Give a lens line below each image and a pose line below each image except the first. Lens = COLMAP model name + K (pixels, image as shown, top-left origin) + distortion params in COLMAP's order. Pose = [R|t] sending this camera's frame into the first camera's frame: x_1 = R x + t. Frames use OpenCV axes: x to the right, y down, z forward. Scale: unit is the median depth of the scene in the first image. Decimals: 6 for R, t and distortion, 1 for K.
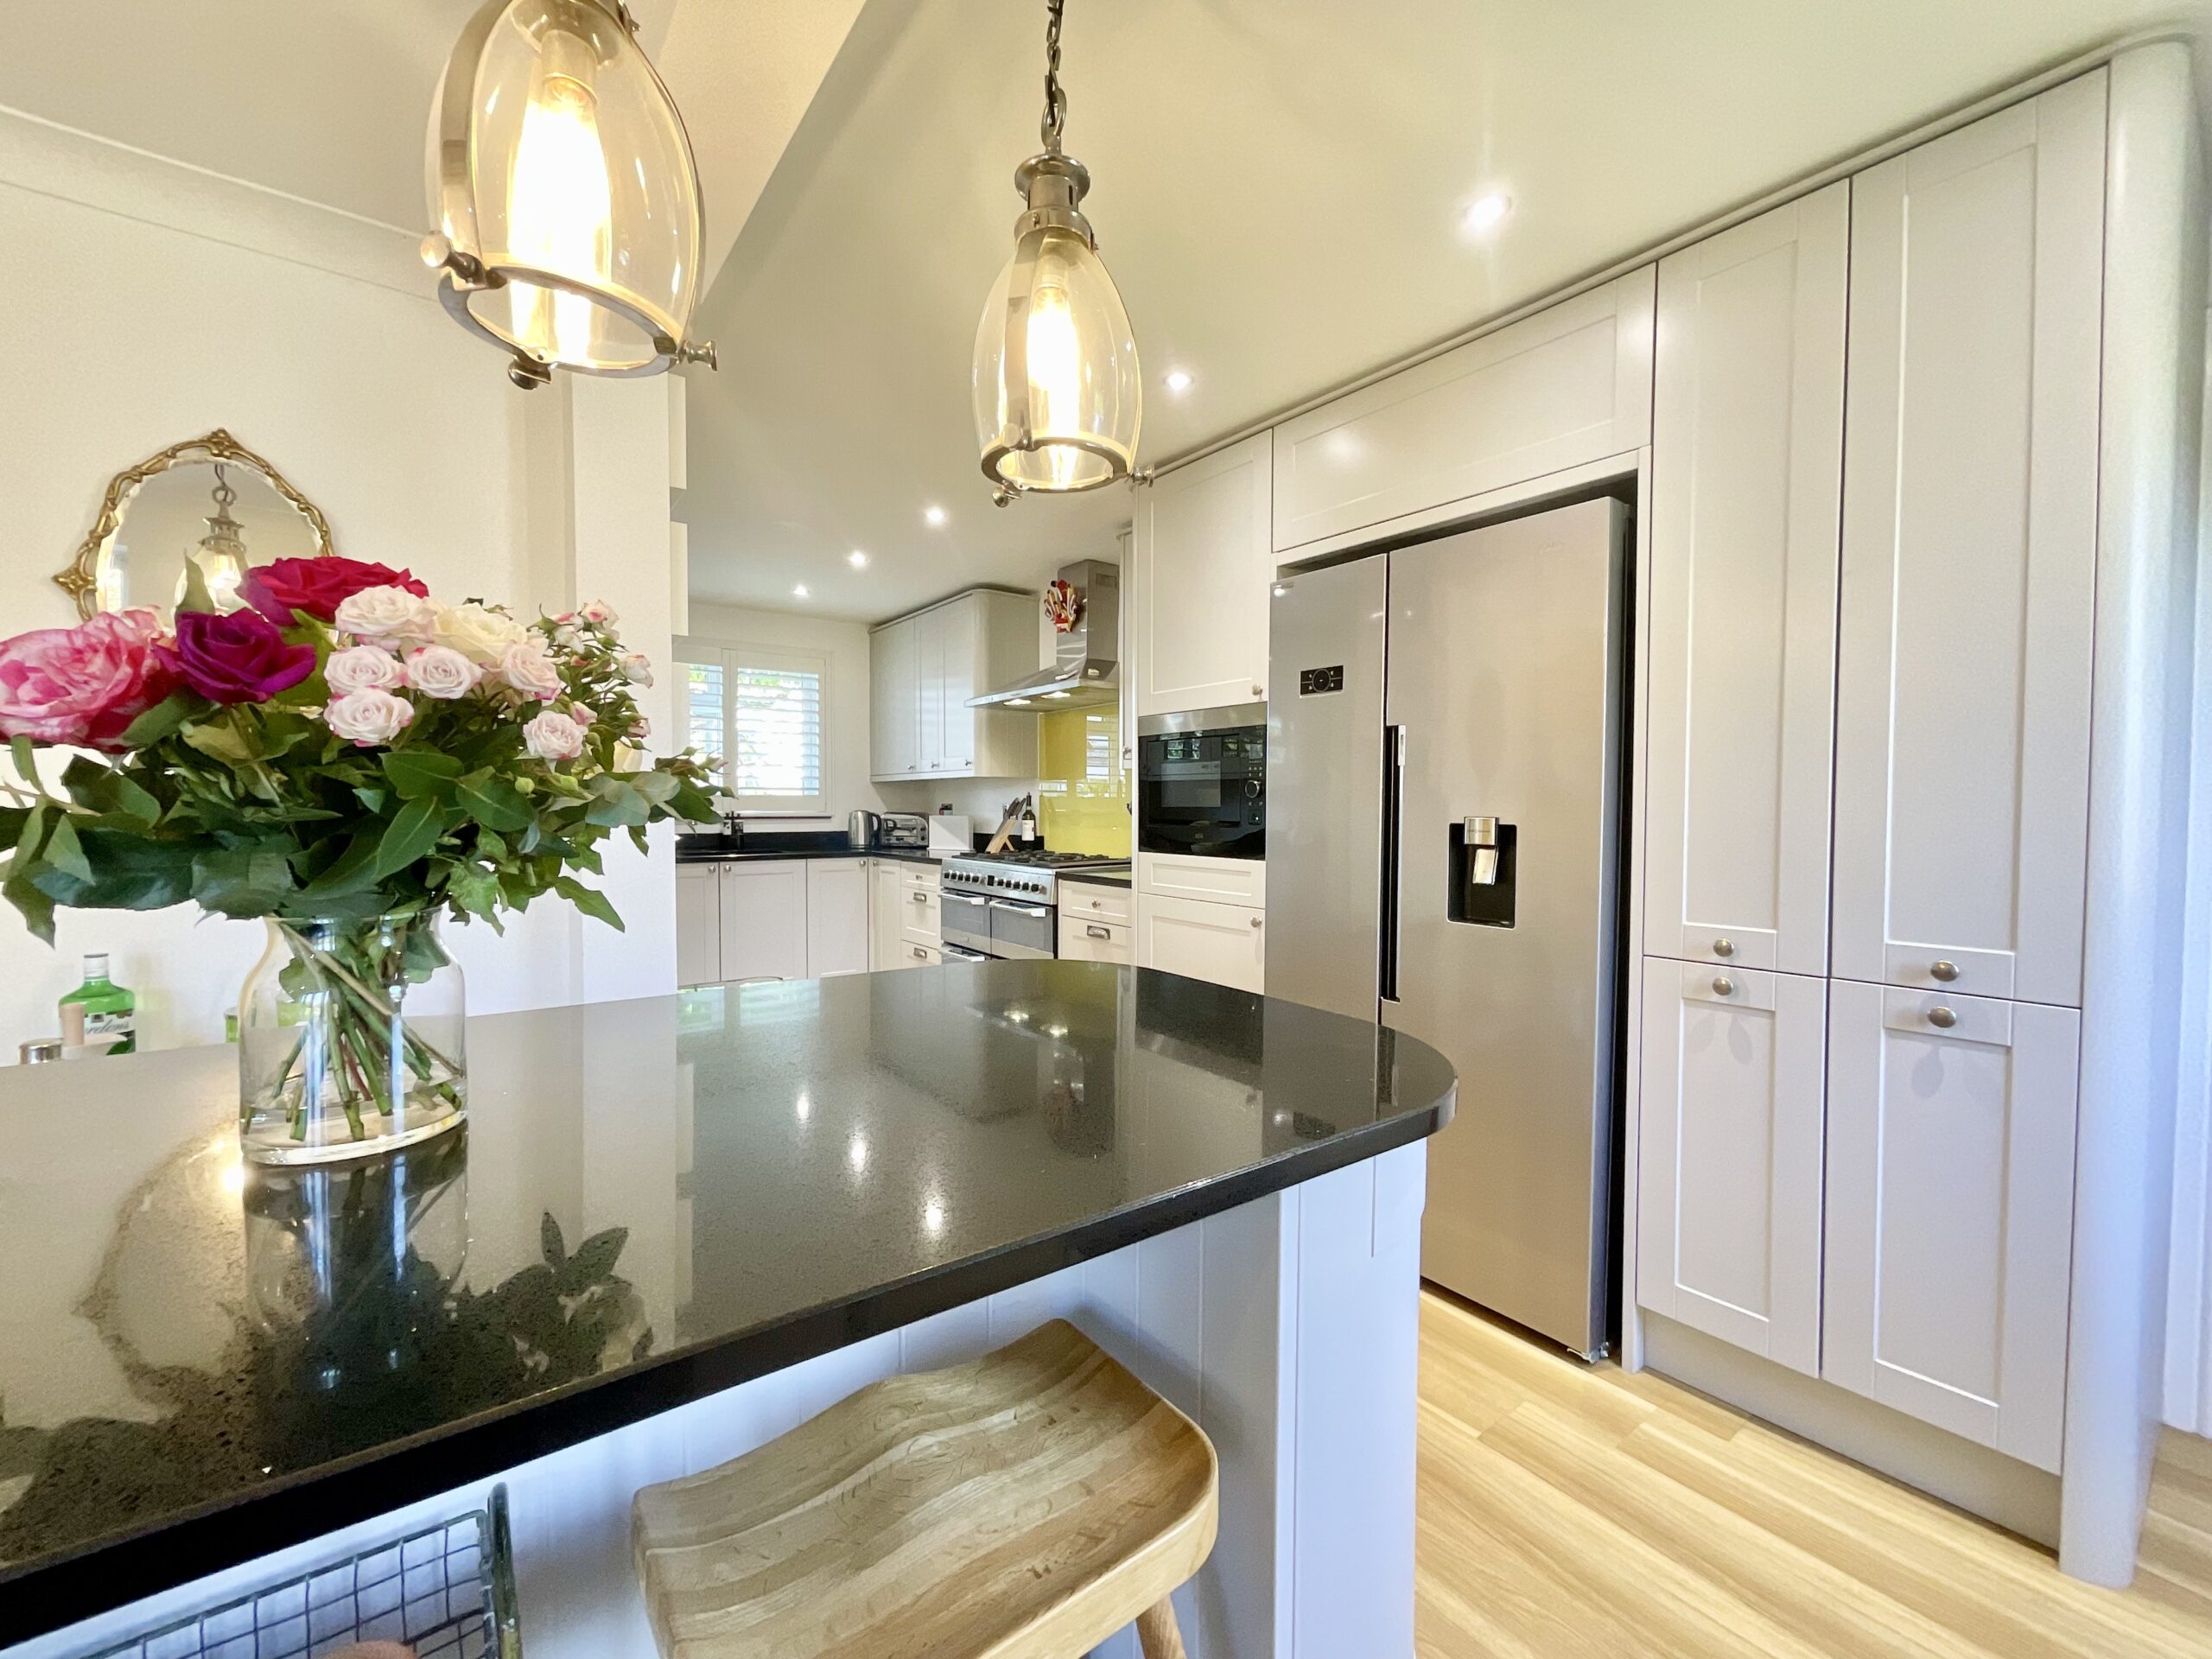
lens RADIAL K [[884.8, 0, 1102.0], [0, 884.8, 826.7], [0, 0, 1]] dist [-0.006104, 0.000947]
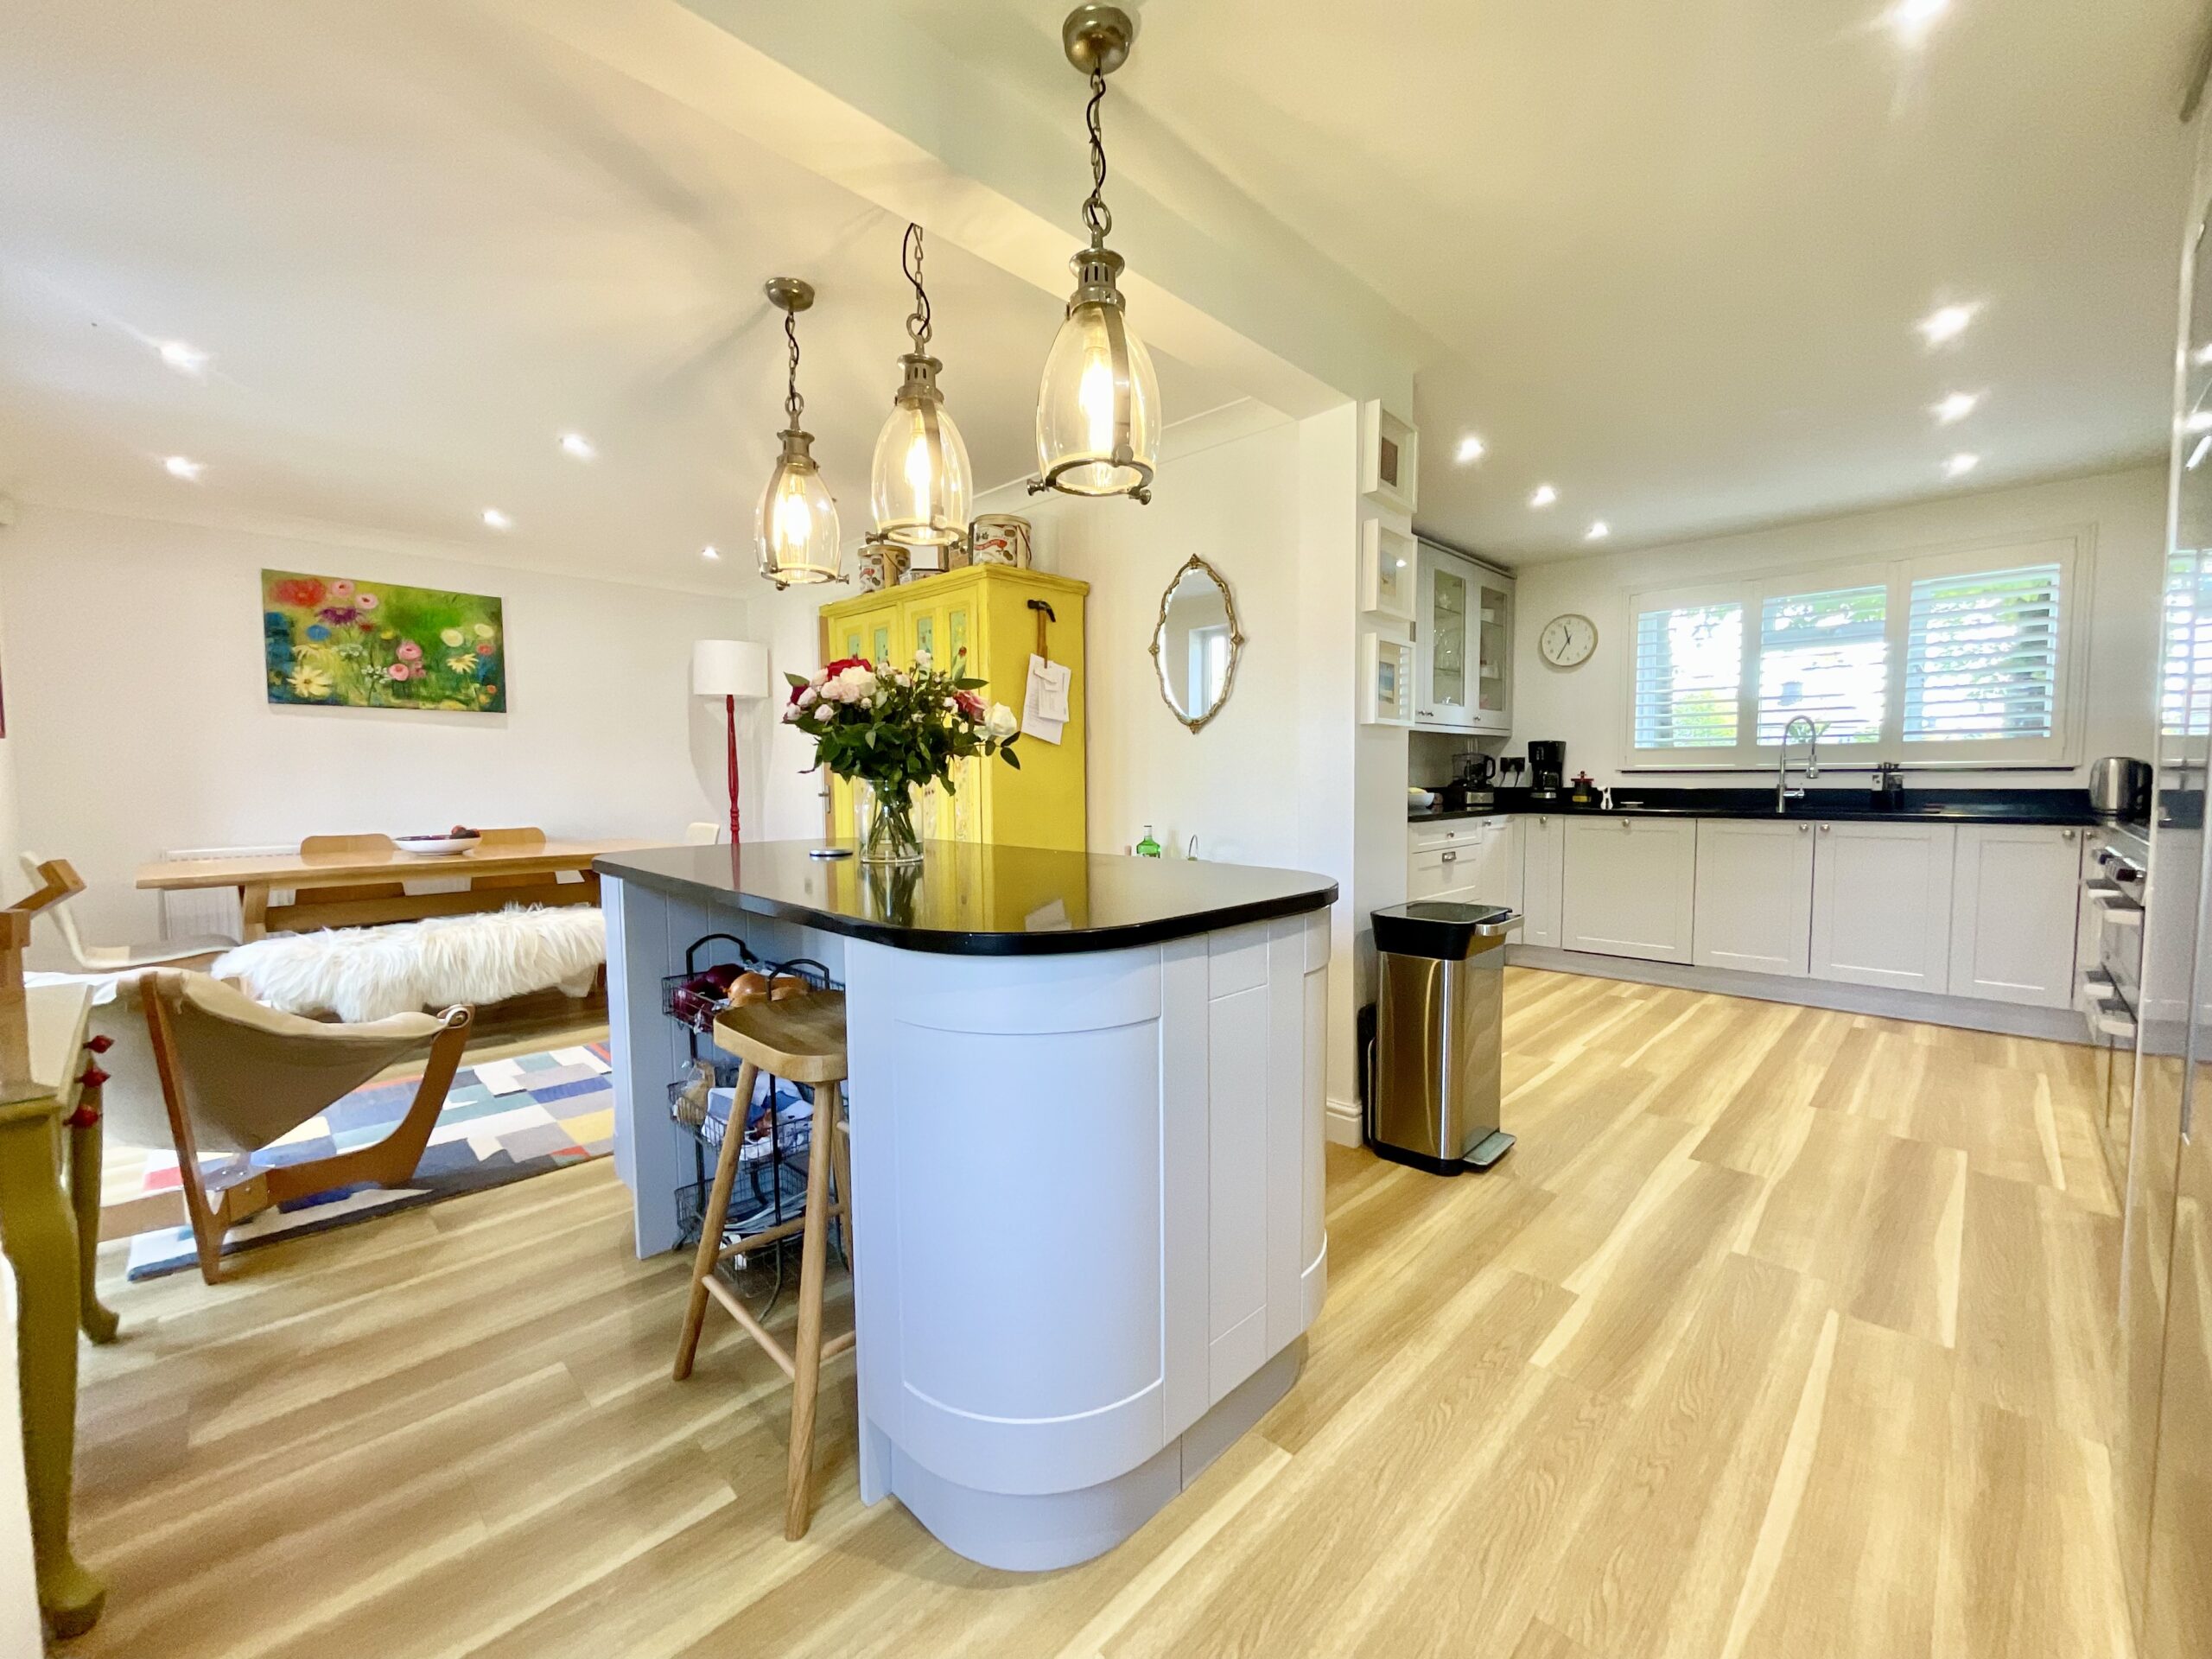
lens RADIAL K [[884.8, 0, 1117.3], [0, 884.8, 828.1], [0, 0, 1]] dist [-0.006104, 0.000947]
pose [[0.147347, 0.052783, -0.987675, 0.306628], [-0.018783, 0.998544, 0.050562, 0.017304], [0.988907, 0.011101, 0.148124, 0.189712]]
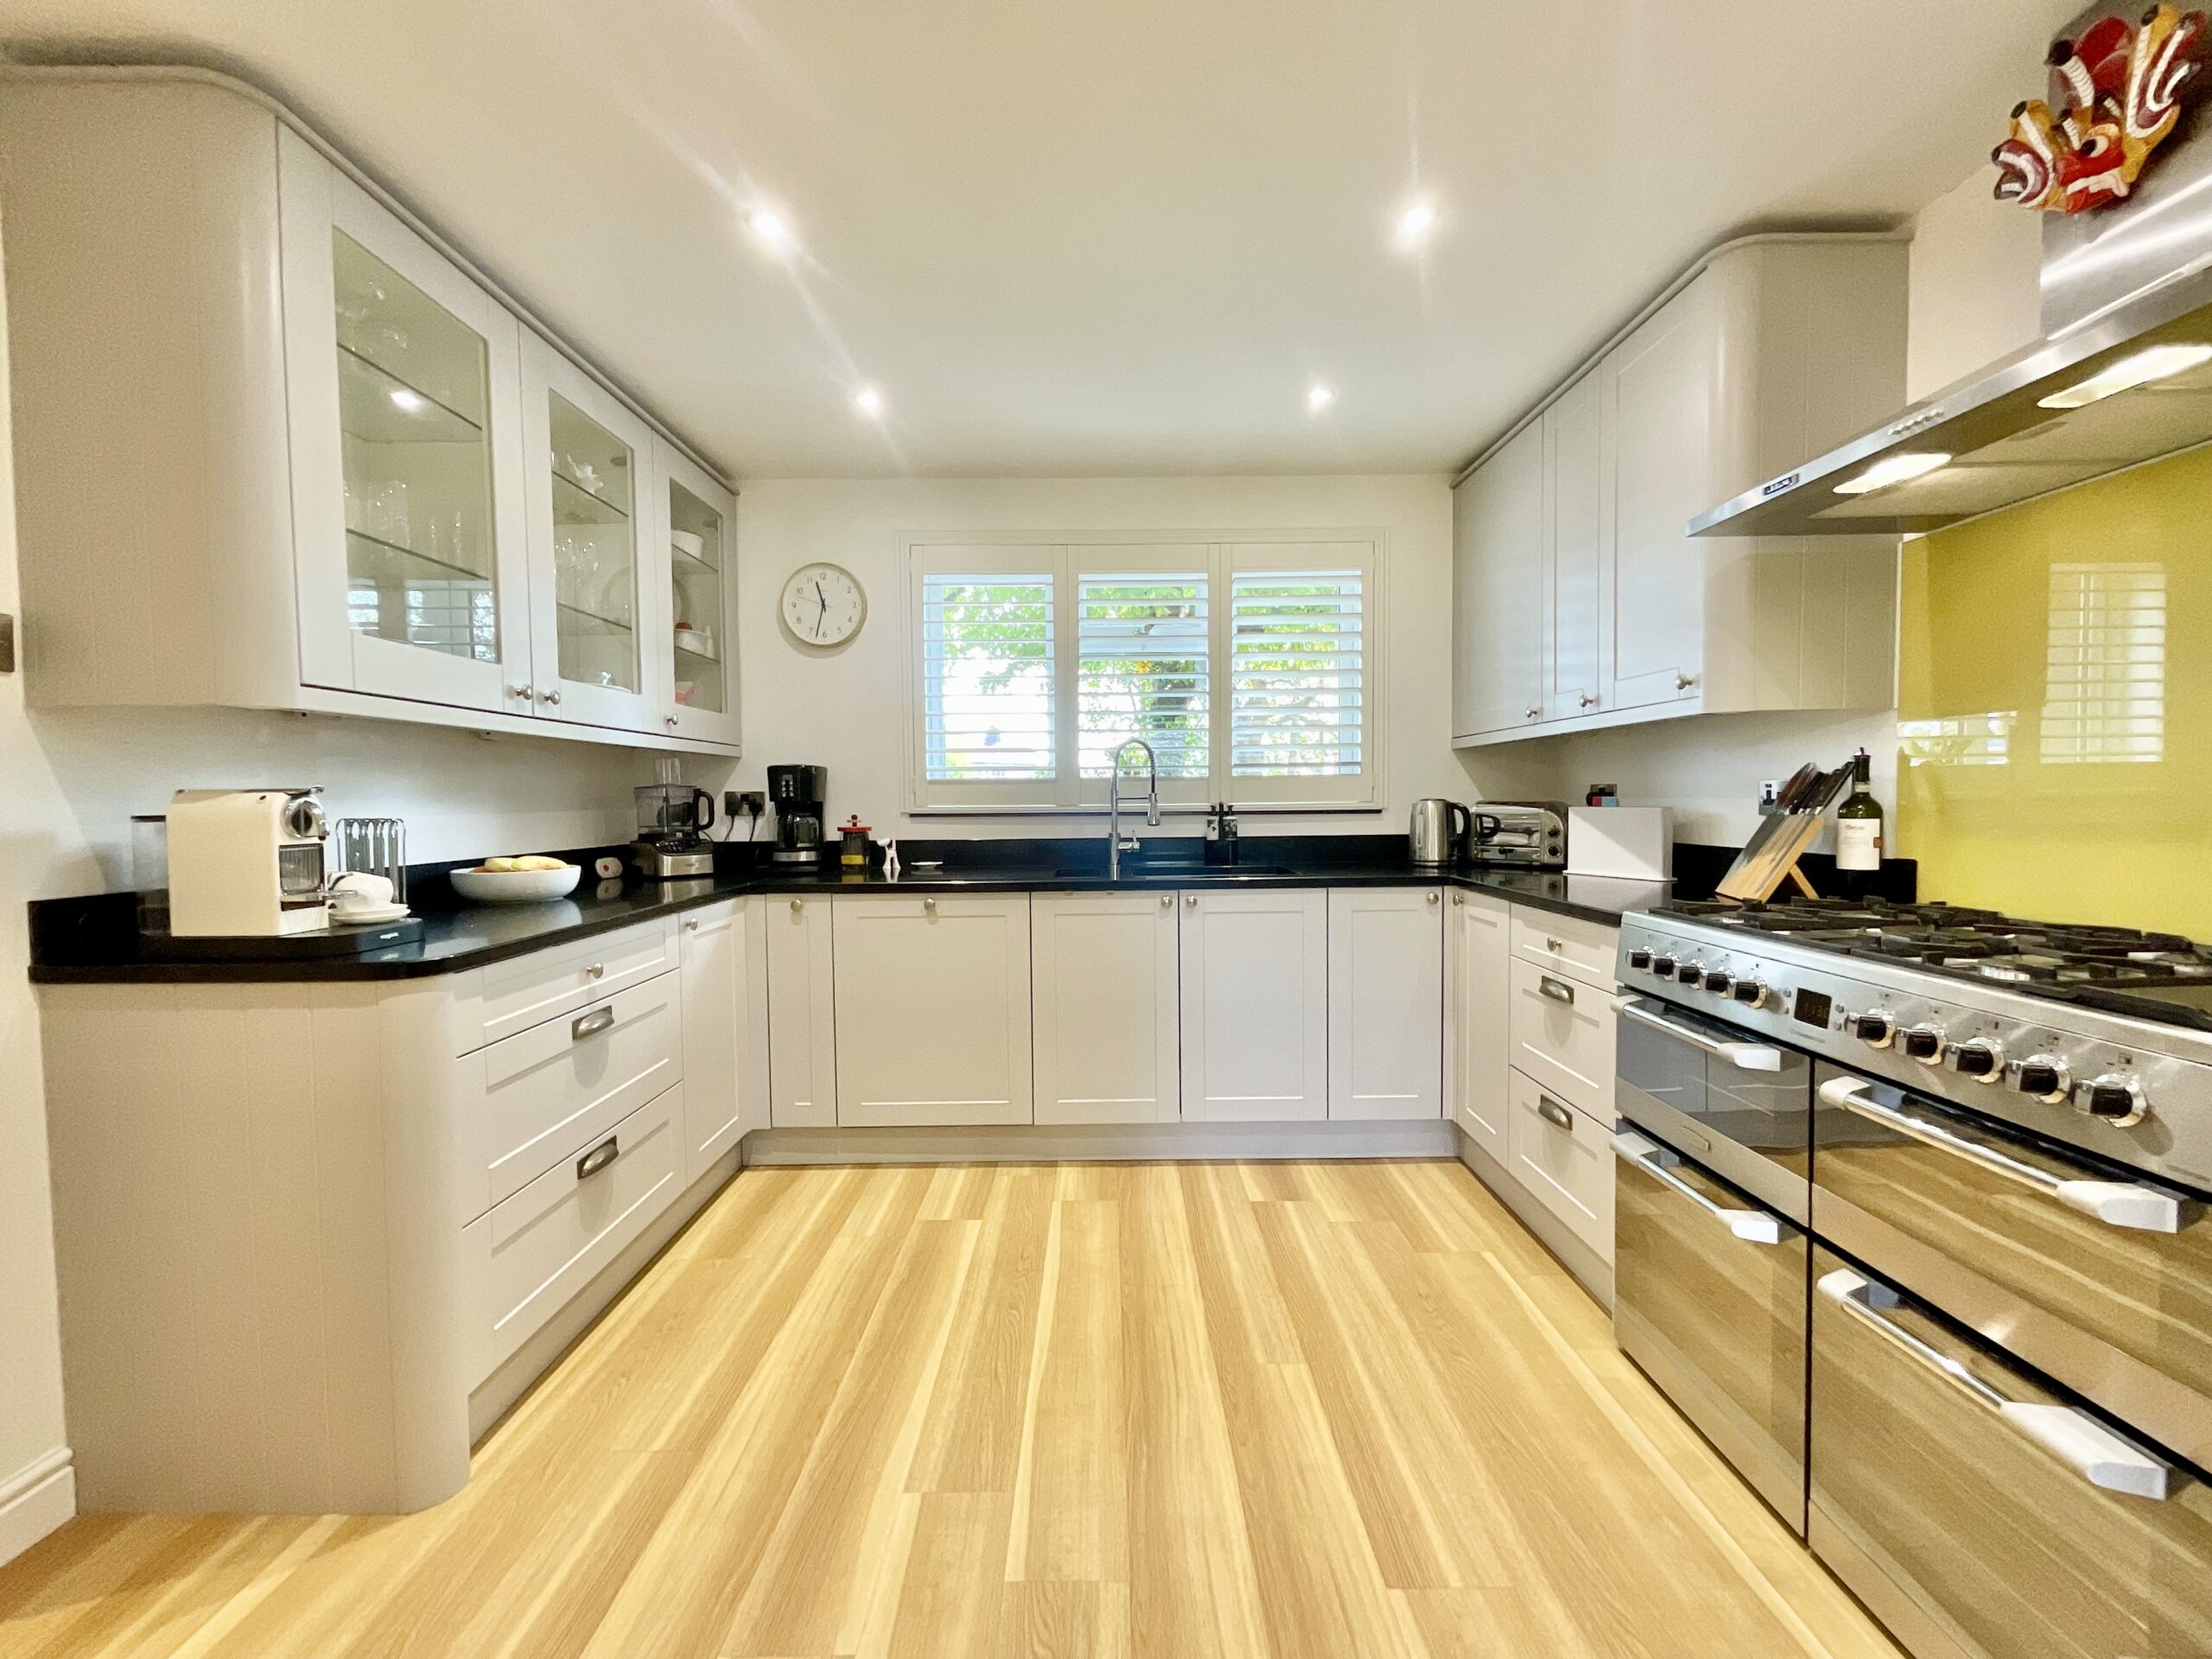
lens RADIAL K [[884.8, 0, 1101.1], [0, 884.8, 835.3], [0, 0, 1]] dist [-0.006104, 0.000947]
pose [[0.797952, 0.015162, -0.602531, -0.115893], [-0.003700, 0.999788, 0.020258, -0.006868], [0.602710, -0.013935, 0.797839, 0.481812]]
